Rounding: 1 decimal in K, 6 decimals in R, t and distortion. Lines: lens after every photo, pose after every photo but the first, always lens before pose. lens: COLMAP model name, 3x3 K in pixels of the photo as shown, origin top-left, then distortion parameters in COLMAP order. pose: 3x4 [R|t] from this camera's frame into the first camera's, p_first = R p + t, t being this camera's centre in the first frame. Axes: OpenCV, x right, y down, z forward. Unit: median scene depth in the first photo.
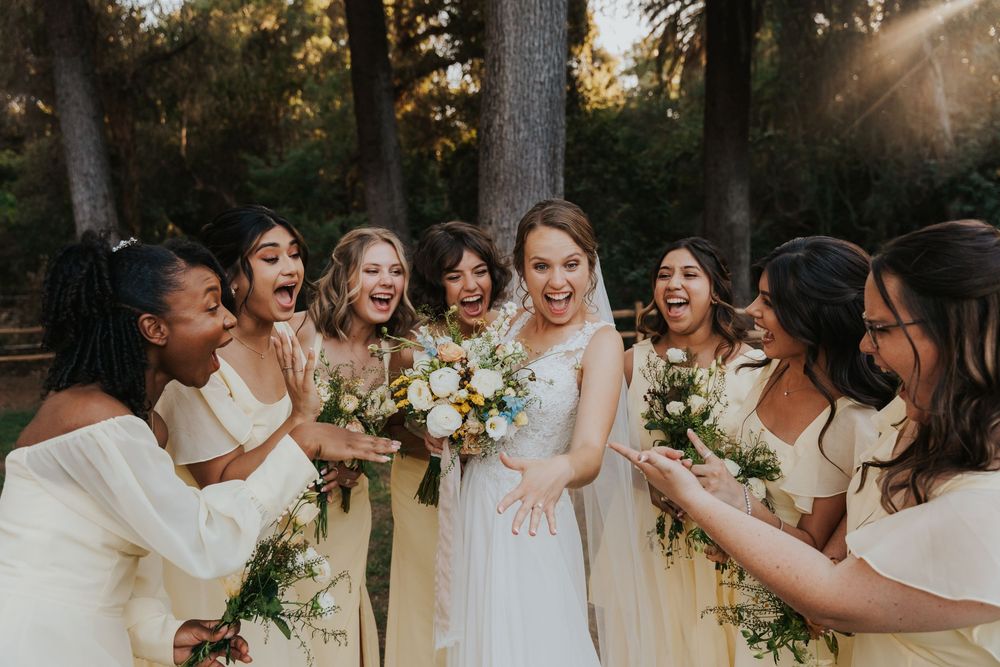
lens RADIAL K [[901.3, 0, 502.1], [0, 901.3, 340.3], [0, 0, 1]] dist [0.033185, 0.007438]
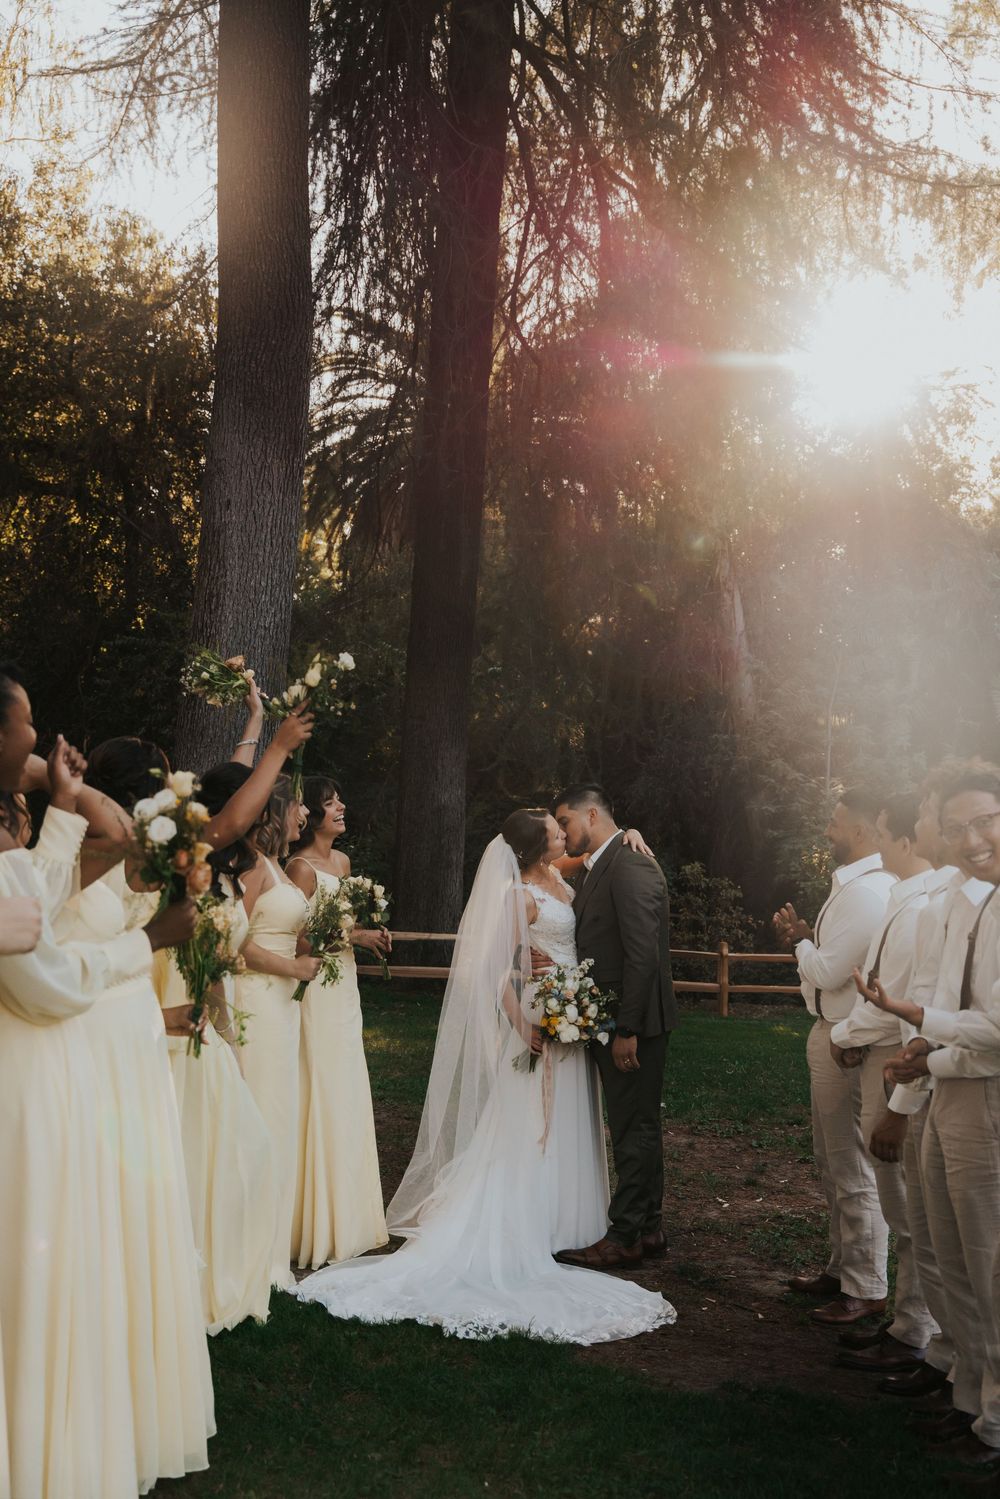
lens RADIAL K [[1745.2, 0, 495.2], [0, 1745.2, 745.1], [0, 0, 1]] dist [0.052406, 0.000000]
pose [[0.953334, 0.083396, 0.290171, -0.084378], [-0.037941, 0.986567, -0.158891, 0.029722], [-0.299524, 0.140466, 0.943692, -0.231797]]
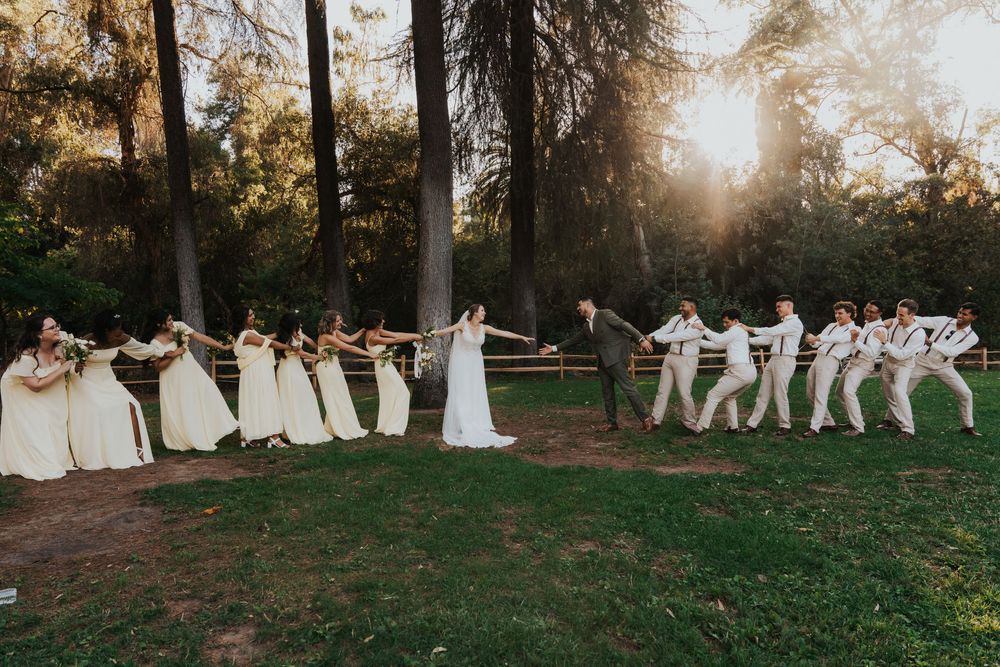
lens RADIAL K [[663.8, 0, 504.6], [0, 663.8, 334.4], [0, 0, 1]] dist [0.000473, -0.000772]
pose [[0.980390, 0.002302, 0.197052, -0.060910], [0.016830, 0.995300, -0.095361, 0.050507], [-0.196345, 0.096808, 0.975744, -0.330202]]
